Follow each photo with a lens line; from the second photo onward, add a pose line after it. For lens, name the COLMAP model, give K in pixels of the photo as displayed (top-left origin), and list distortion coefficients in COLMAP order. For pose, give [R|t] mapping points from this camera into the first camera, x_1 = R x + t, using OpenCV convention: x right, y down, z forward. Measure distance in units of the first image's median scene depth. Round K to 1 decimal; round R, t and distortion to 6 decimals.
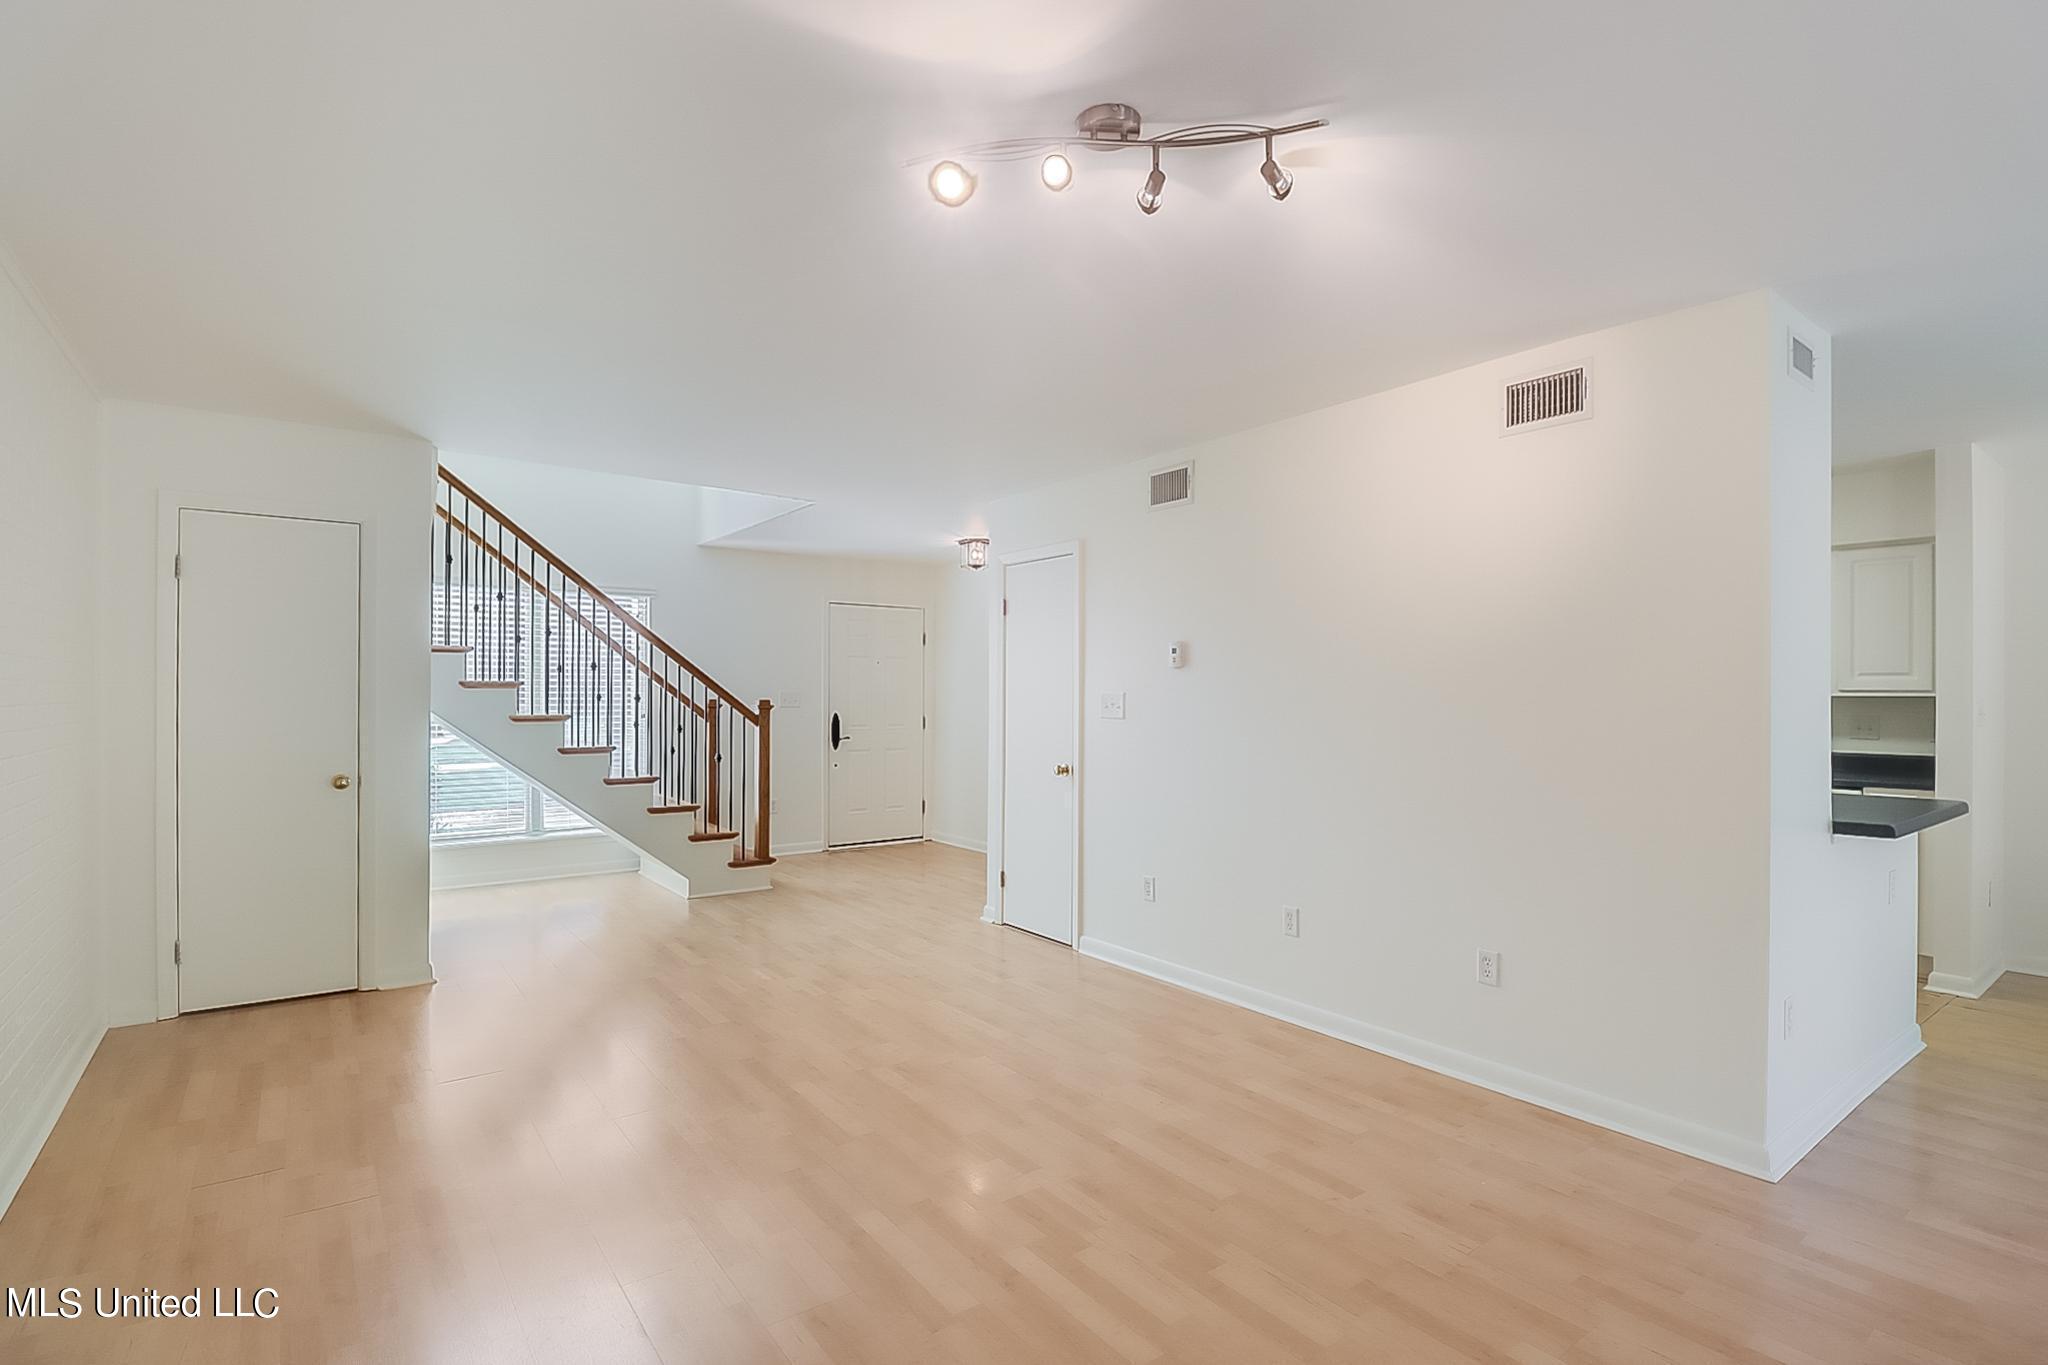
lens RADIAL K [[960.9, 0, 1024.0], [0, 960.9, 682.5], [0, 0, 1]] dist [-0.002190, -0.000687]
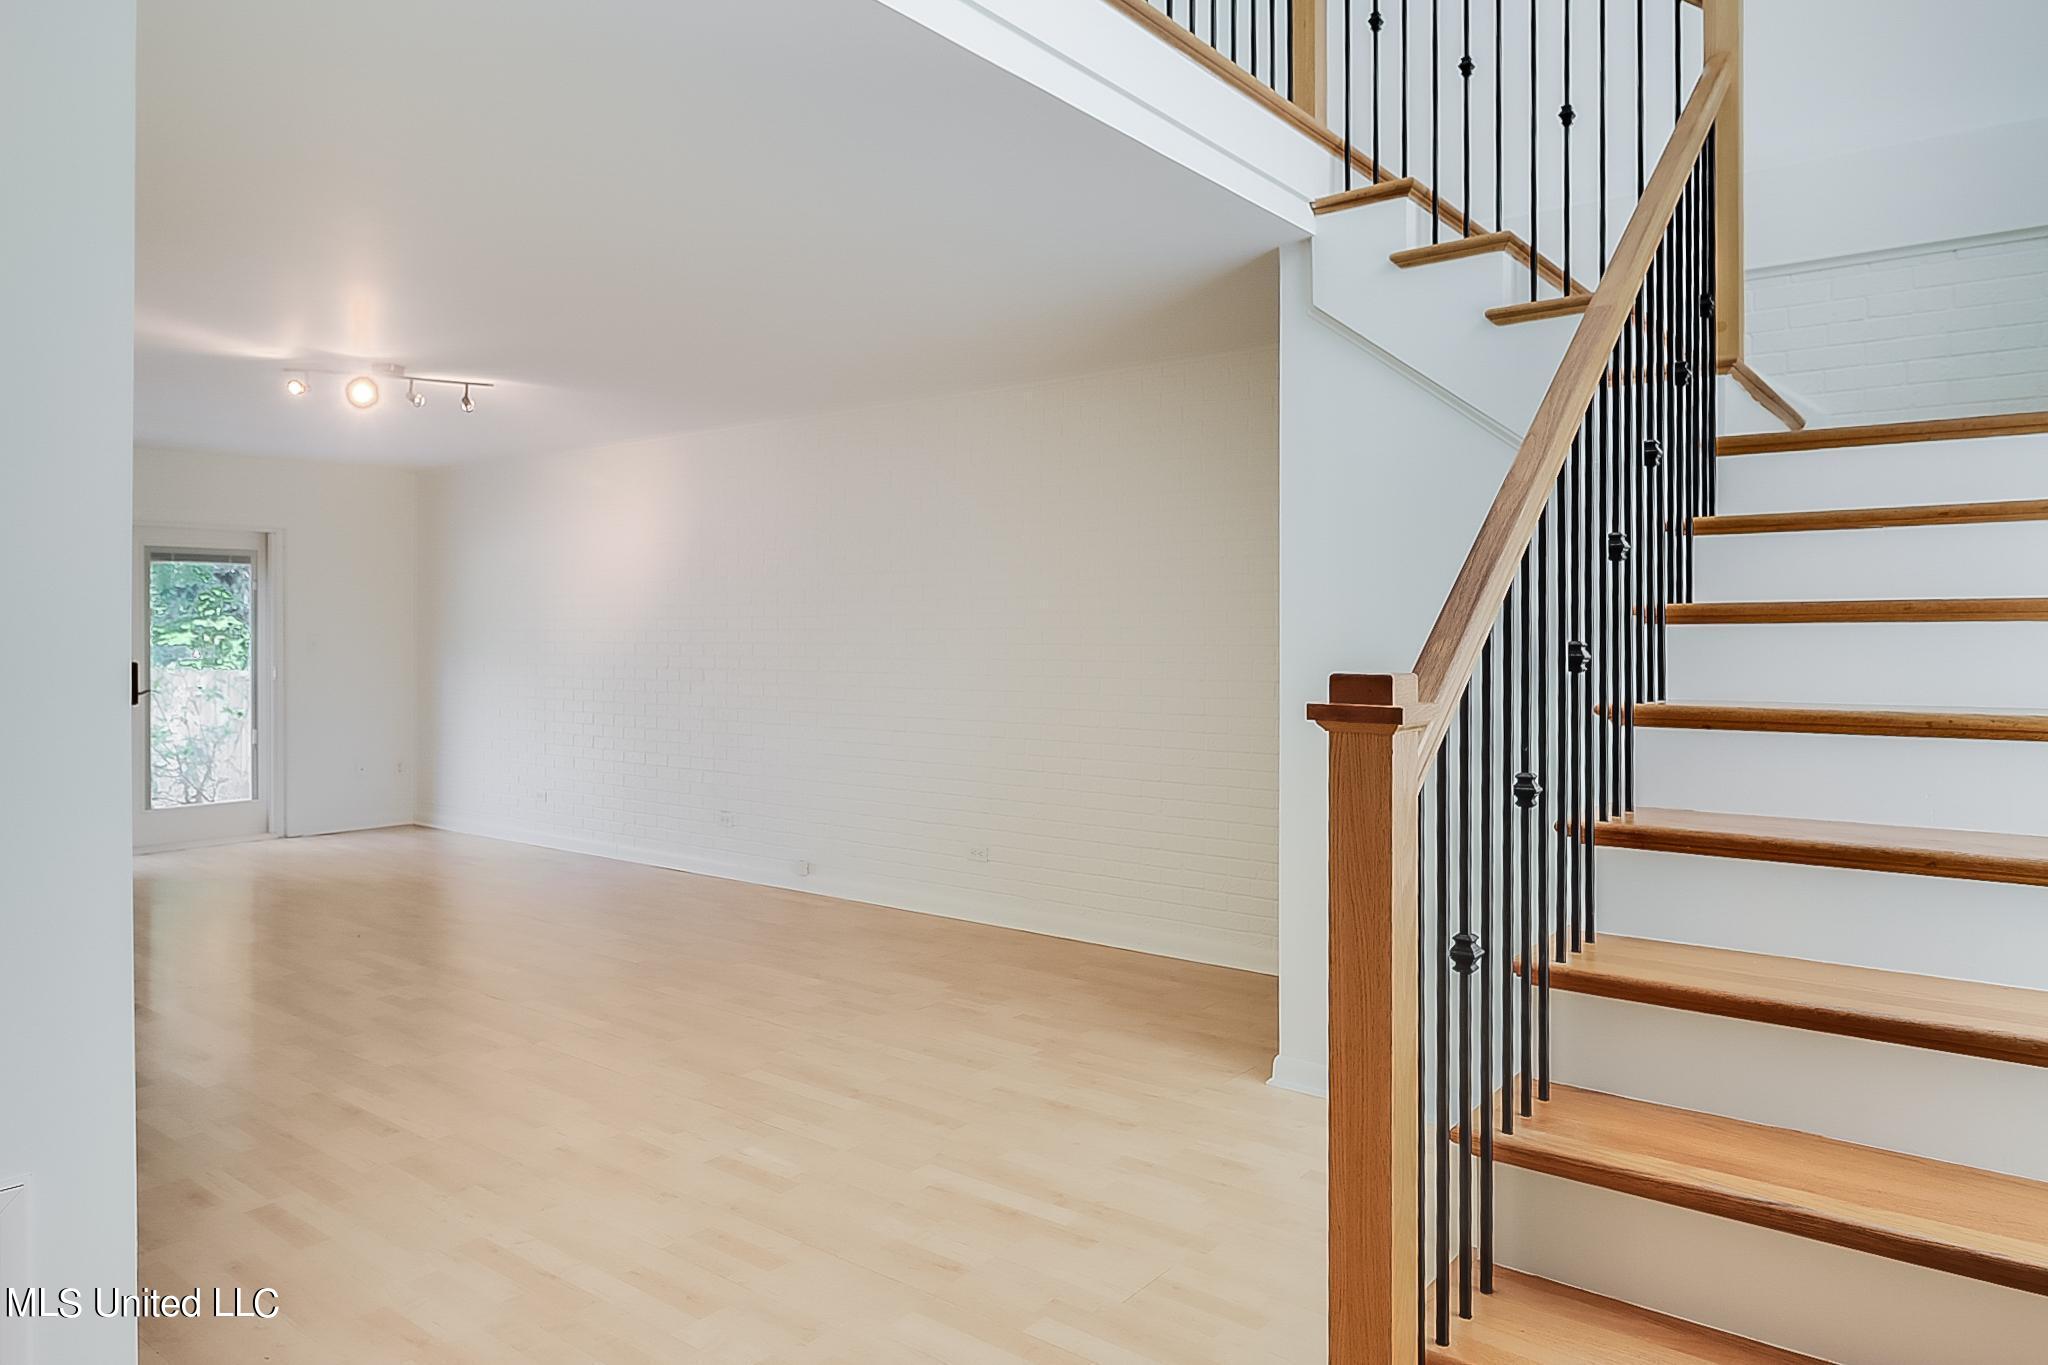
lens RADIAL K [[1315.4, 0, 1014.4], [0, 1315.4, 638.8], [0, 0, 1]] dist [-0.005714, -0.001408]
pose [[-0.966676, -0.002746, -0.255988, -0.296358], [-0.000839, 0.999971, -0.007559, 0.028612], [0.256001, -0.007092, -0.966650, 2.395926]]
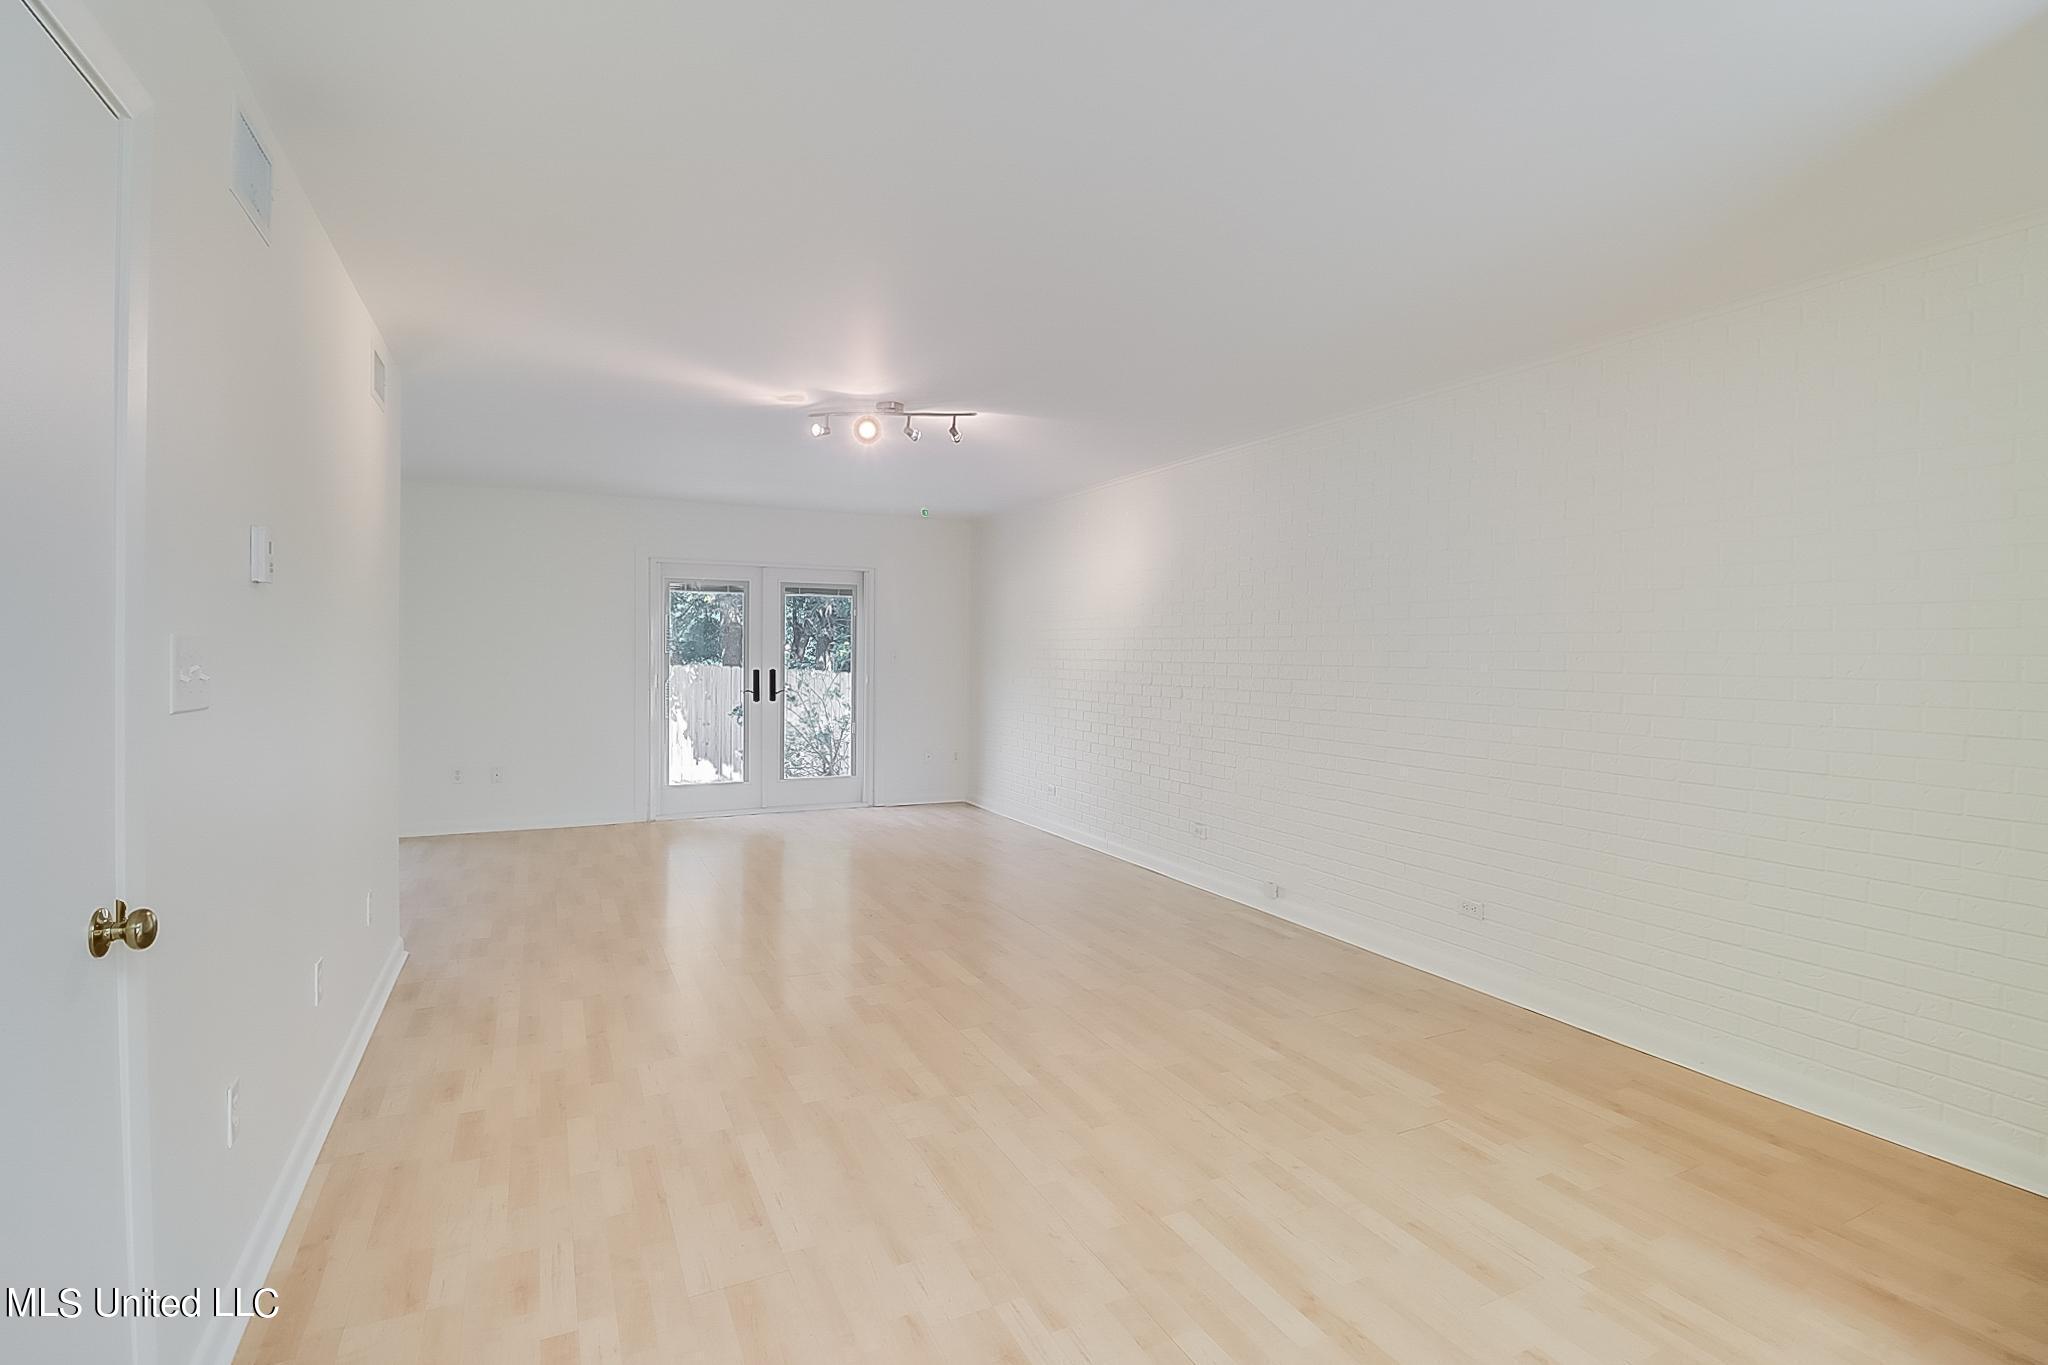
lens RADIAL K [[960.9, 0, 1024.0], [0, 960.9, 682.5], [0, 0, 1]] dist [-0.002190, -0.000687]
pose [[-0.983876, -0.021189, 0.177590, -0.379691], [-0.017133, 0.999557, 0.024339, 0.018327], [-0.178027, 0.020904, -0.983804, 1.867158]]
